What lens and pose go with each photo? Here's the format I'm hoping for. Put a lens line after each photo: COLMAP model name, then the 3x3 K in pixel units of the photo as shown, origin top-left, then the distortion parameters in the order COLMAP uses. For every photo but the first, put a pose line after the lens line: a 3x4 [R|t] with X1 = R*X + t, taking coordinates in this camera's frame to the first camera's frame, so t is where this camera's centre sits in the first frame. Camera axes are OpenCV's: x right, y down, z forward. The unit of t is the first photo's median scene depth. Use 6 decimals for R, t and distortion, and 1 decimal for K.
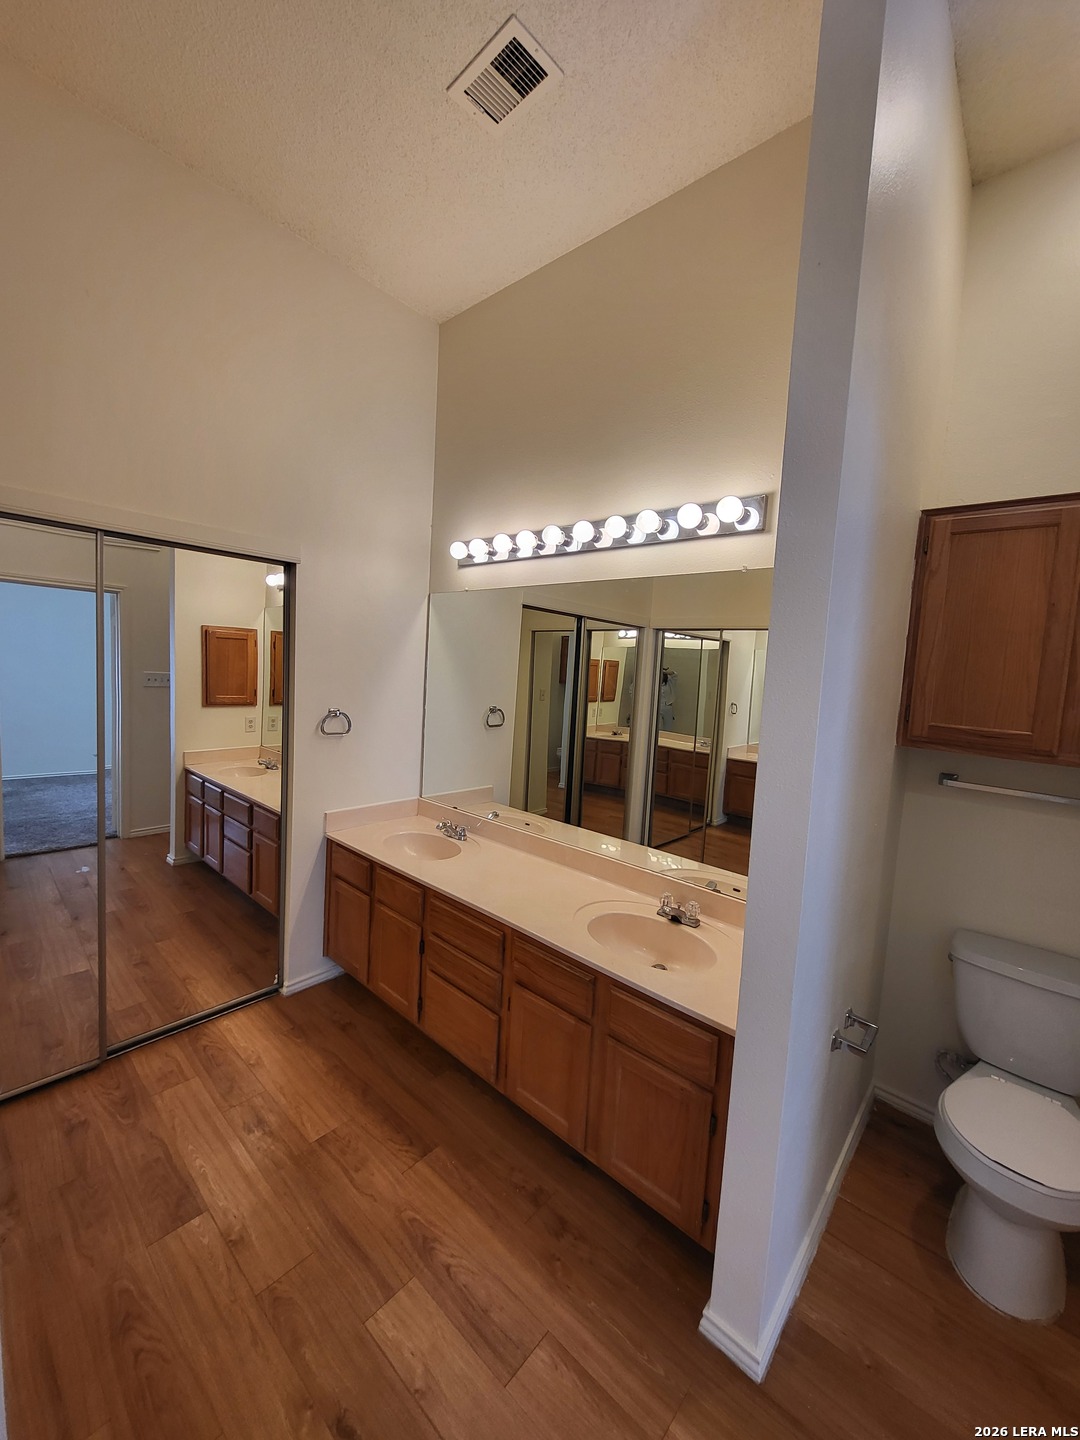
lens RADIAL K [[565.2, 0, 556.4], [0, 565.2, 715.1], [0, 0, 1]] dist [-0.001539, -0.000631]
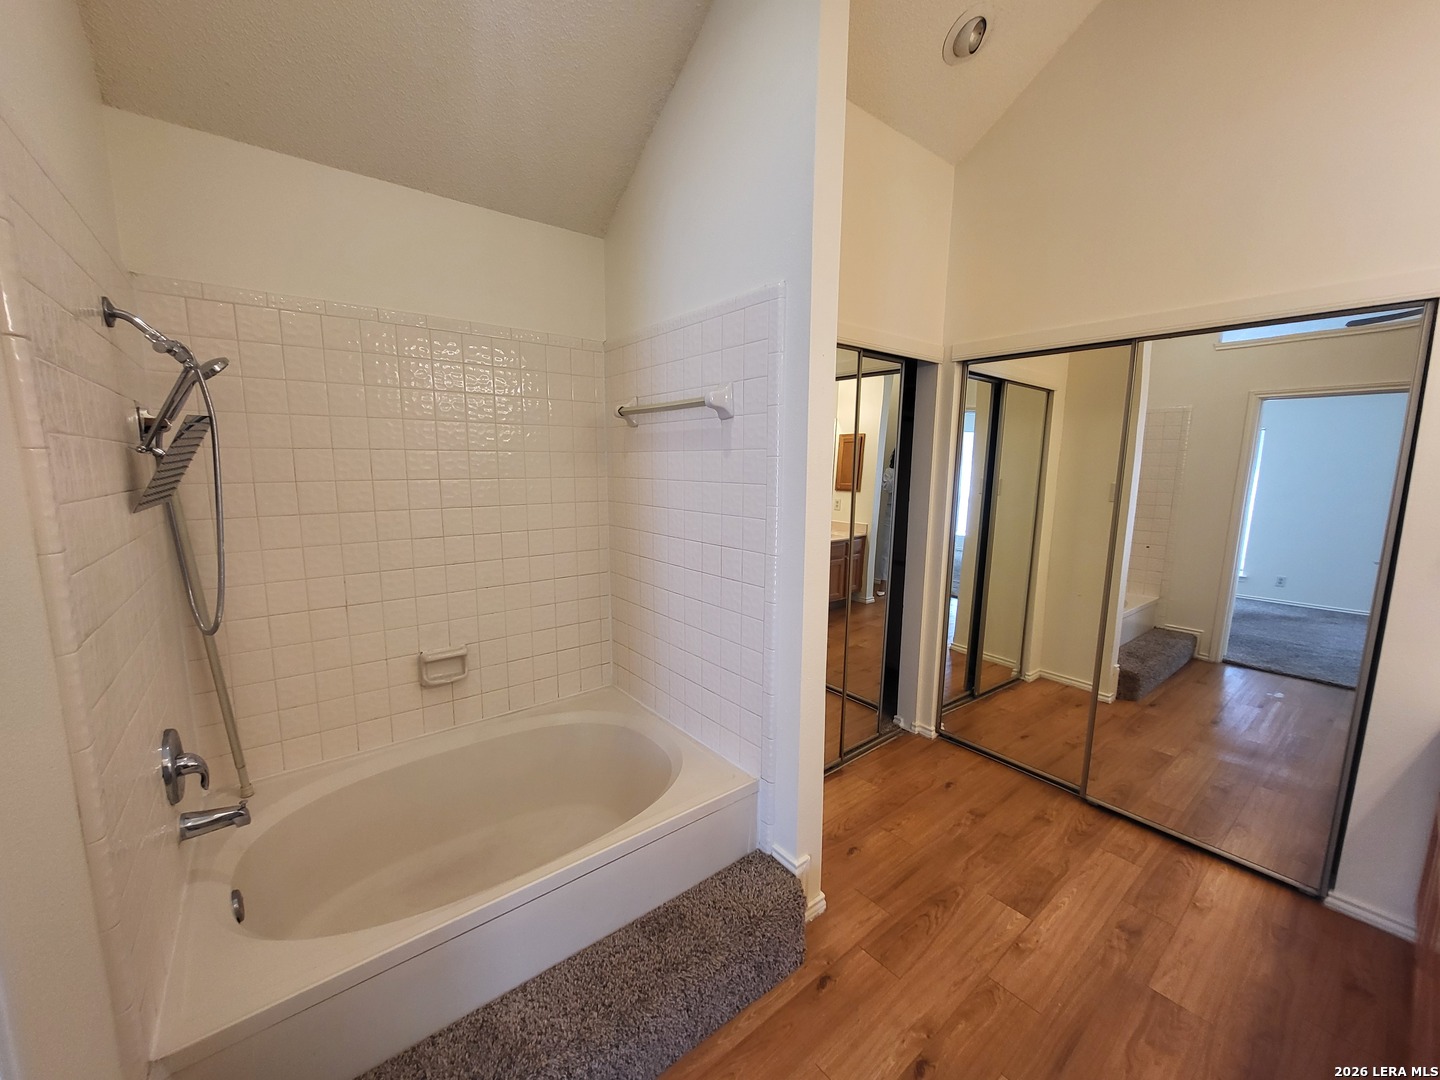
lens RADIAL K [[565.2, 0, 712.2], [0, 565.2, 541.5], [0, 0, 1]] dist [-0.001539, -0.000631]
pose [[-0.176204, 0.083766, -0.980783, 0.598821], [-0.101874, 0.989470, 0.102811, 0.047331], [0.979068, 0.118032, -0.165815, 0.463269]]
